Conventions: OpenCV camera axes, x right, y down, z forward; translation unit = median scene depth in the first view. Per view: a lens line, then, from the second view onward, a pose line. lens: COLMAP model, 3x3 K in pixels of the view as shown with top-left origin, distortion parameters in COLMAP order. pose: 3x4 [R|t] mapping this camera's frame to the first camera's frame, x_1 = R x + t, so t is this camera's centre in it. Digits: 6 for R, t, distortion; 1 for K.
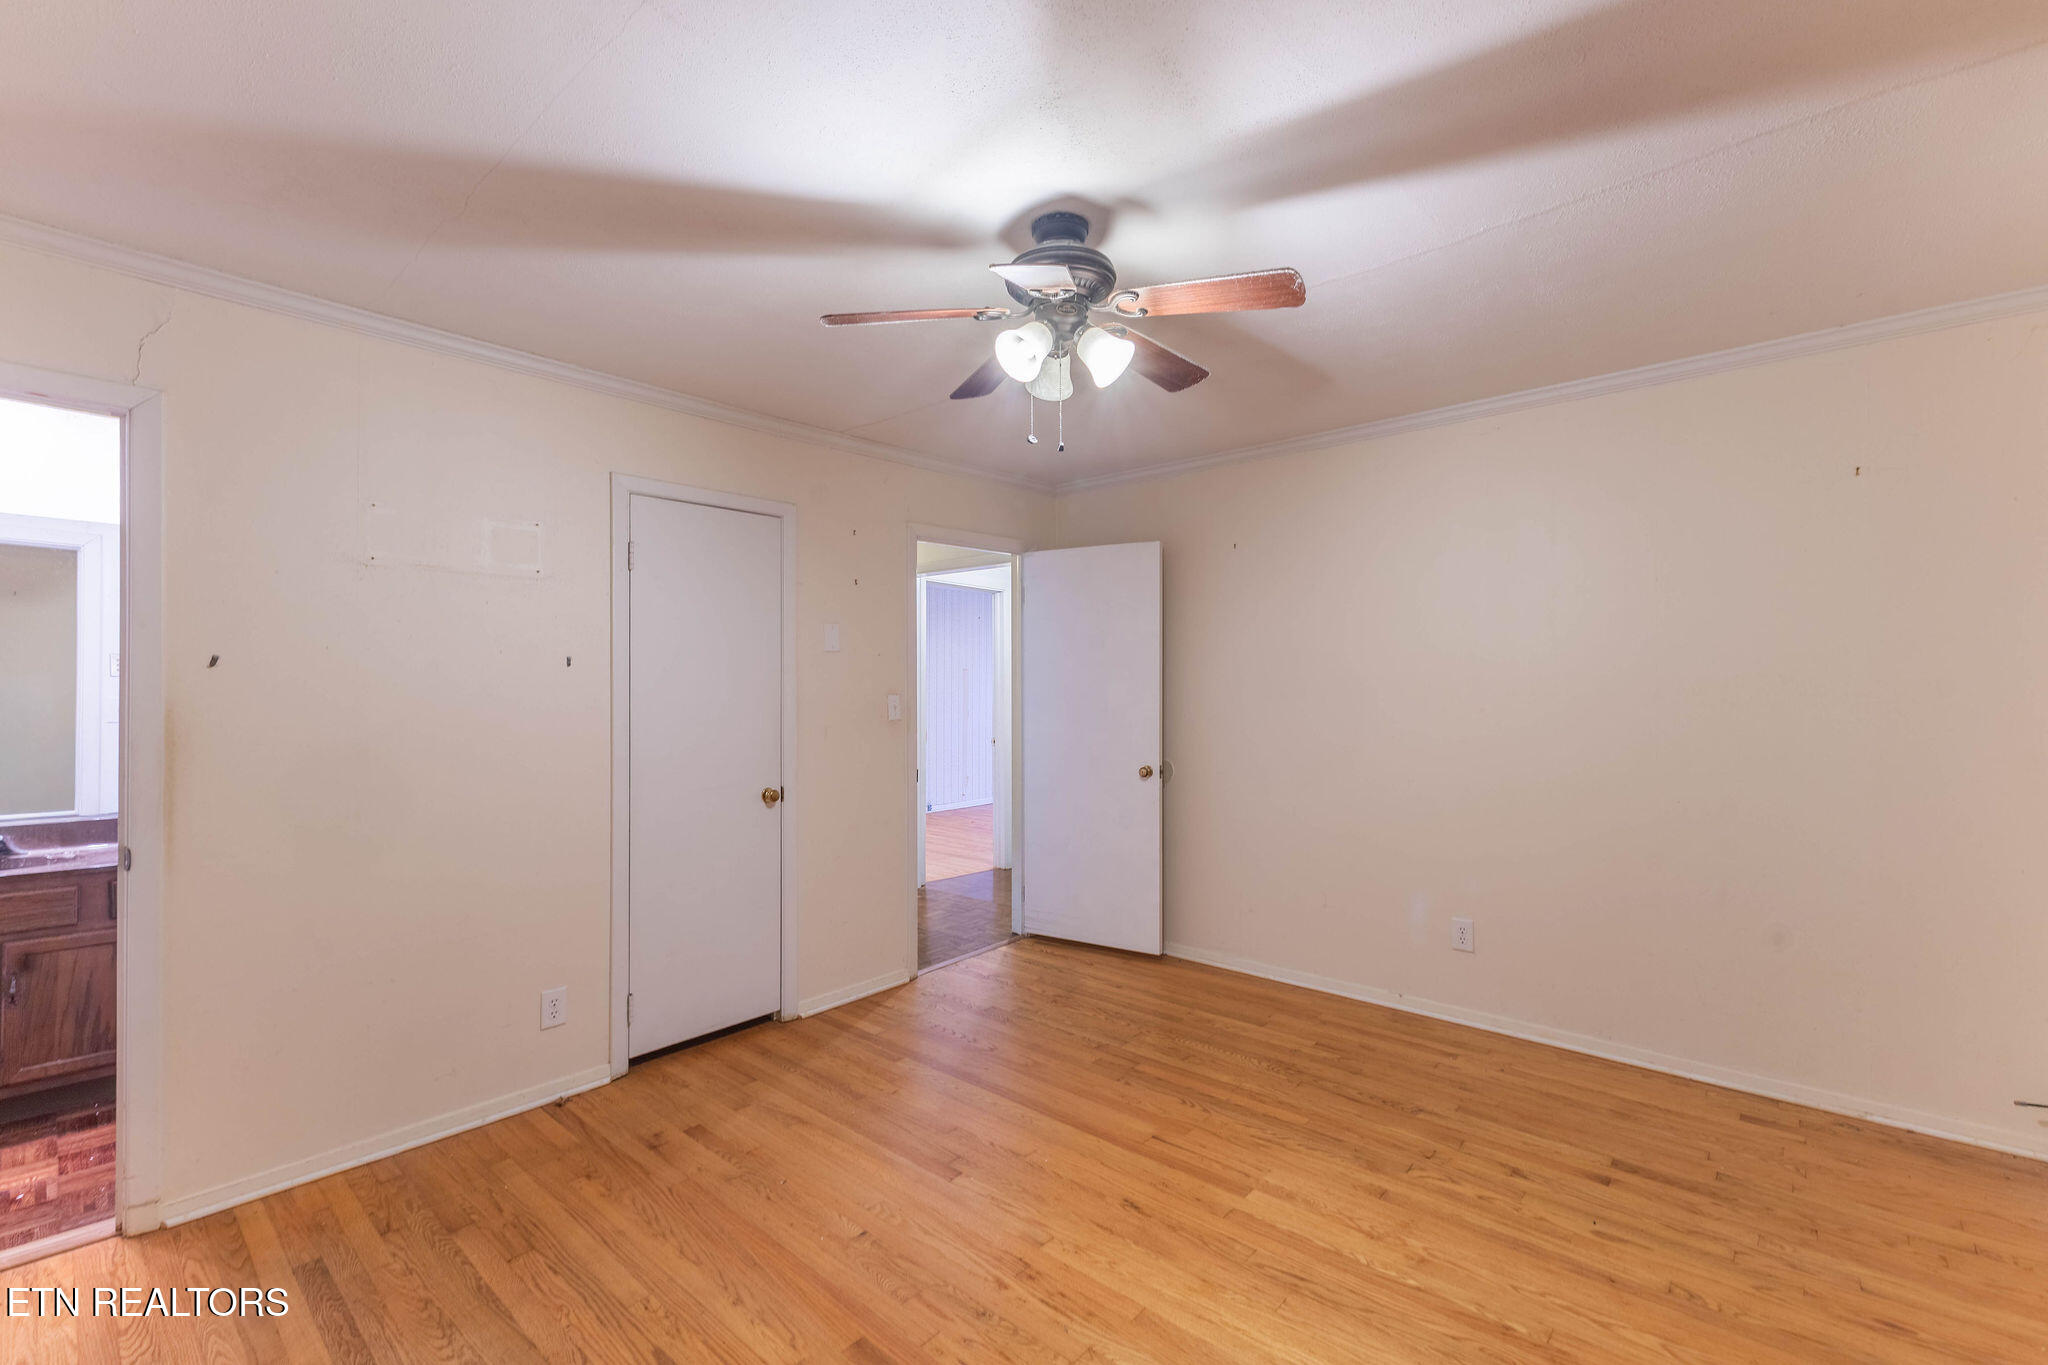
lens RADIAL K [[794.2, 0, 1042.7], [0, 794.2, 679.9], [0, 0, 1]] dist [0.018819, -0.005226]
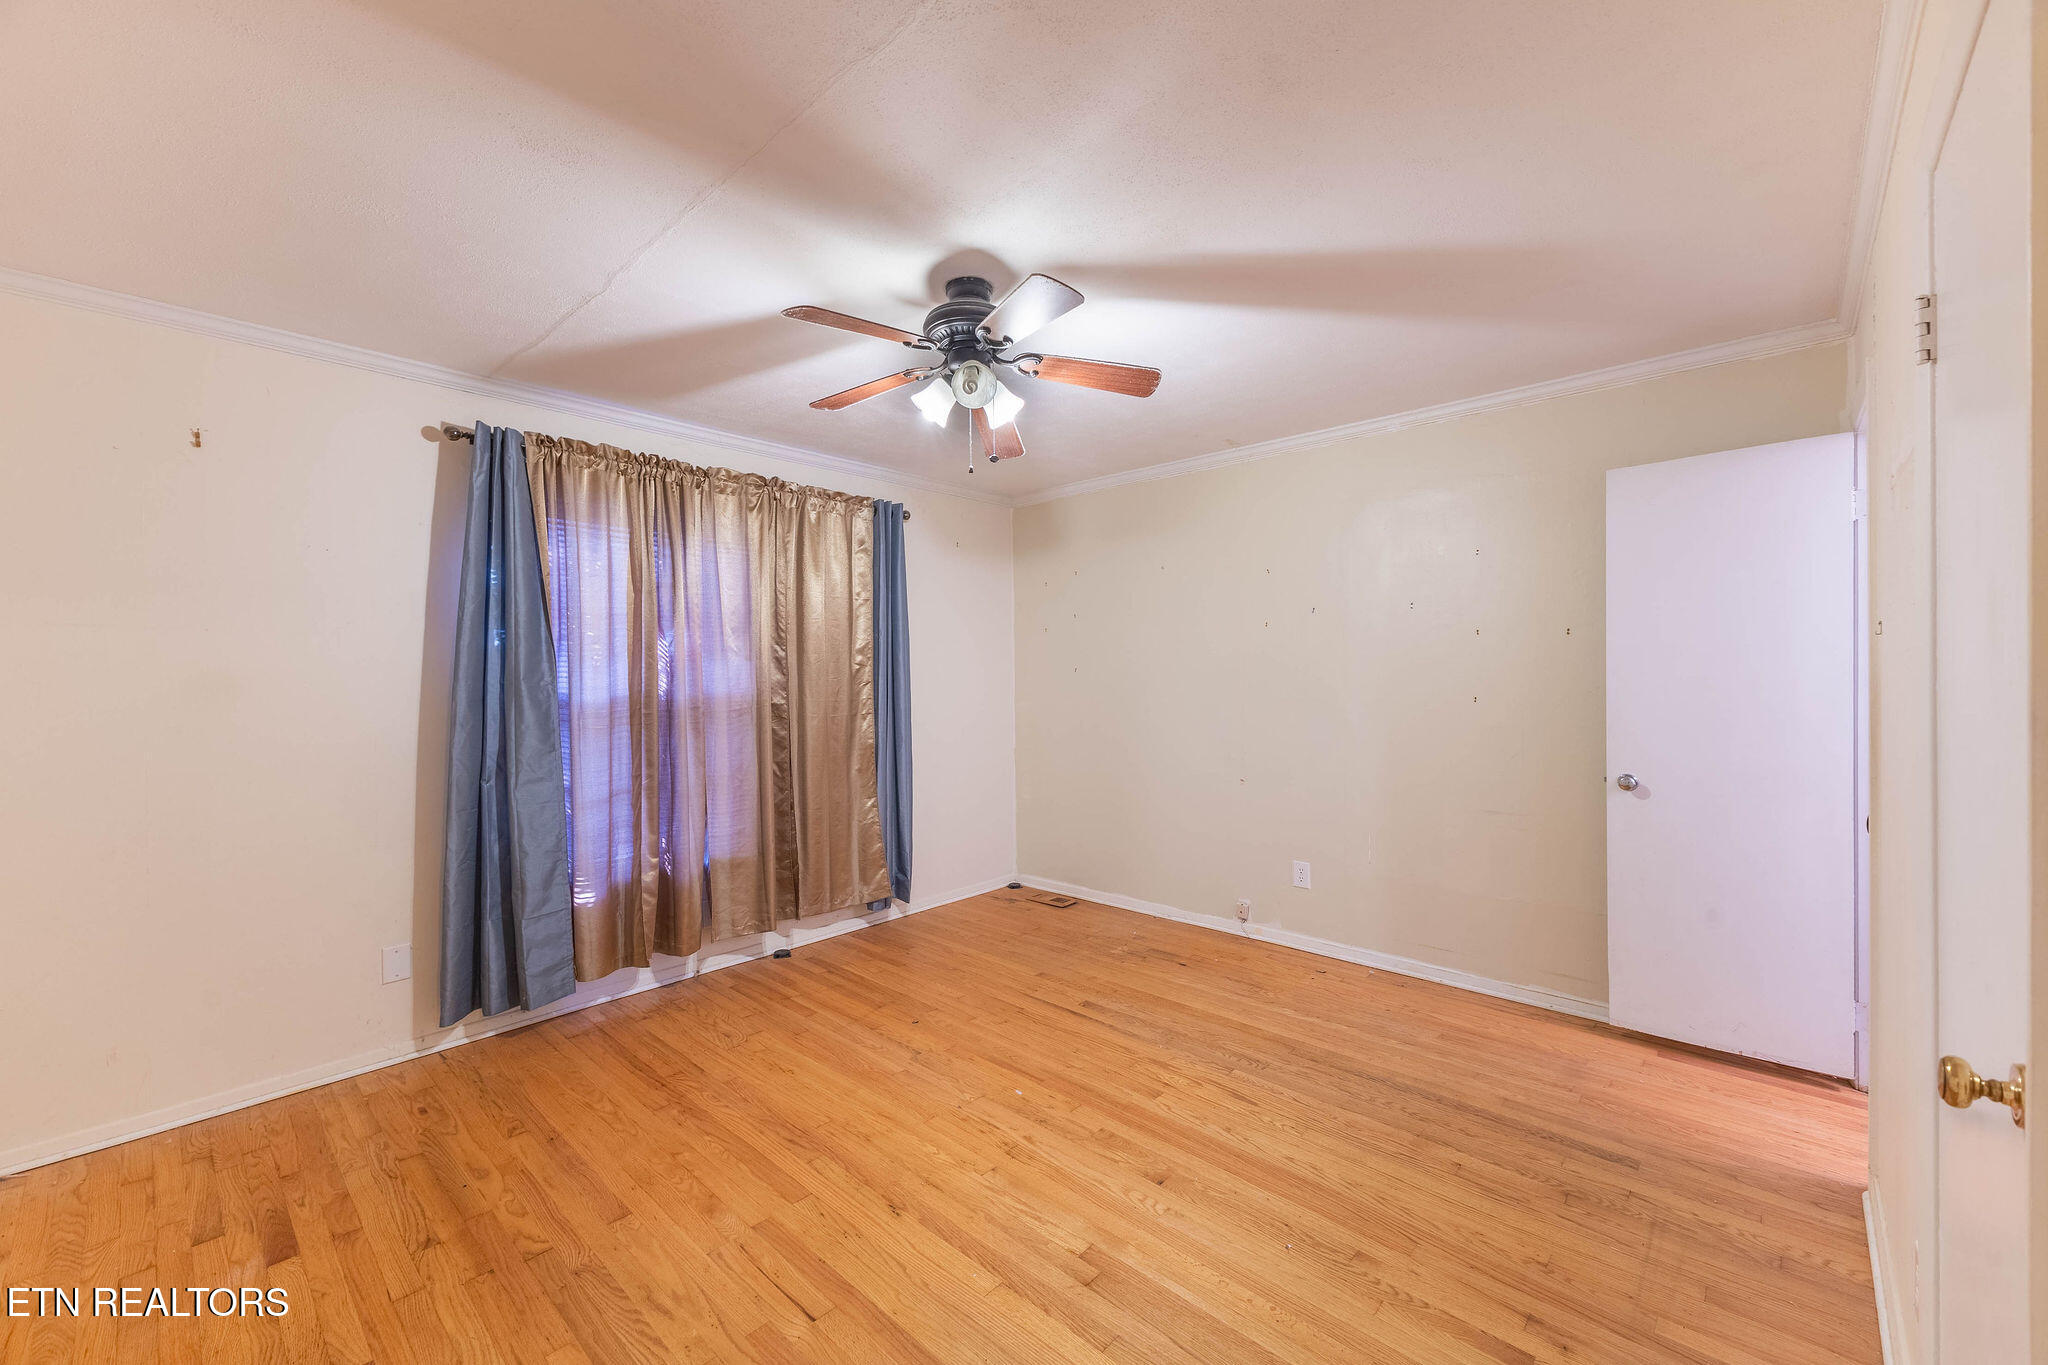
lens RADIAL K [[794.2, 0, 1042.7], [0, 794.2, 679.9], [0, 0, 1]] dist [0.018819, -0.005226]
pose [[-0.999733, 0.014194, 0.018252, -0.101910], [0.014176, 0.999899, -0.001120, 0.027466], [-0.018266, -0.000861, -0.999833, 2.162088]]
